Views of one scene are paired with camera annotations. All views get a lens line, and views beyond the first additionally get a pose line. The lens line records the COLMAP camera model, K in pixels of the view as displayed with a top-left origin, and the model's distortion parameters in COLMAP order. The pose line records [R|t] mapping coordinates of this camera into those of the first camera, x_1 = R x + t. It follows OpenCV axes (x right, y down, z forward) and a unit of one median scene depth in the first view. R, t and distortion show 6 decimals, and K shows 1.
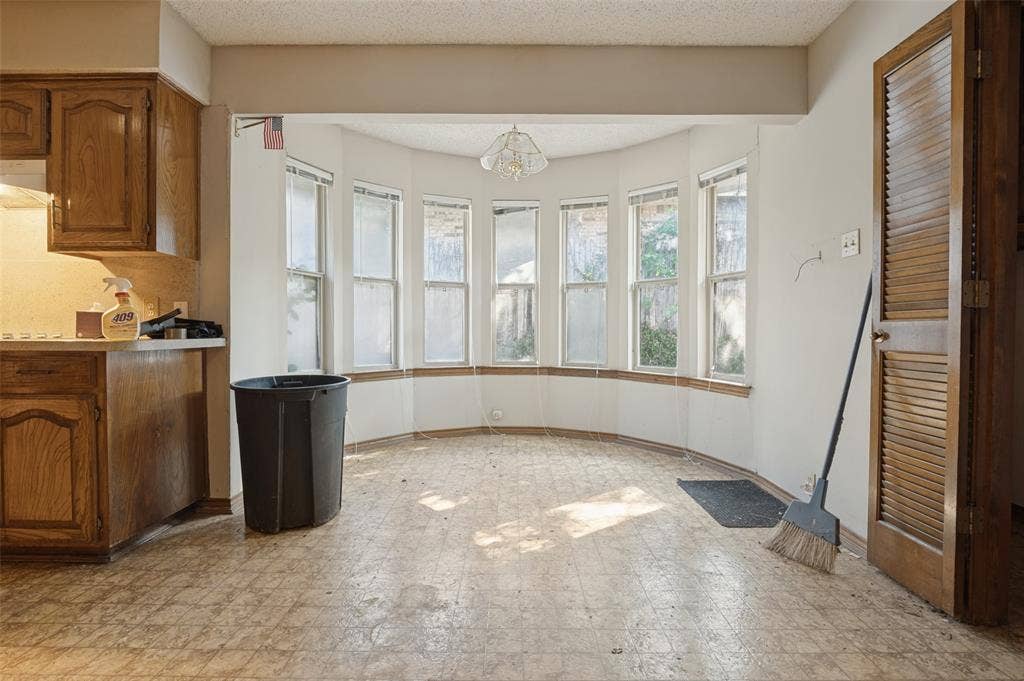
lens RADIAL K [[488.2, 0, 519.8], [0, 488.2, 336.3], [0, 0, 1]] dist [-0.006155, -0.002342]
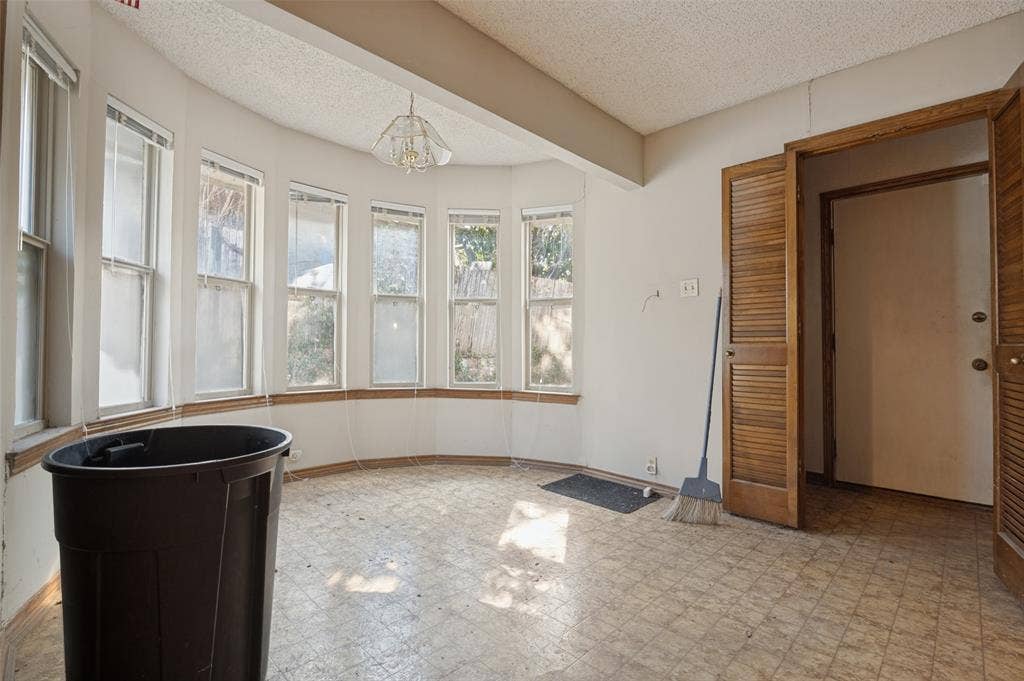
lens RADIAL K [[466.7, 0, 516.9], [0, 466.7, 339.5], [0, 0, 1]] dist [-0.013308, -0.002714]
pose [[0.692204, 0.015780, 0.721530, -0.443921], [0.001995, 0.999715, -0.023778, -0.006822], [-0.721699, 0.017899, 0.691975, 0.296967]]
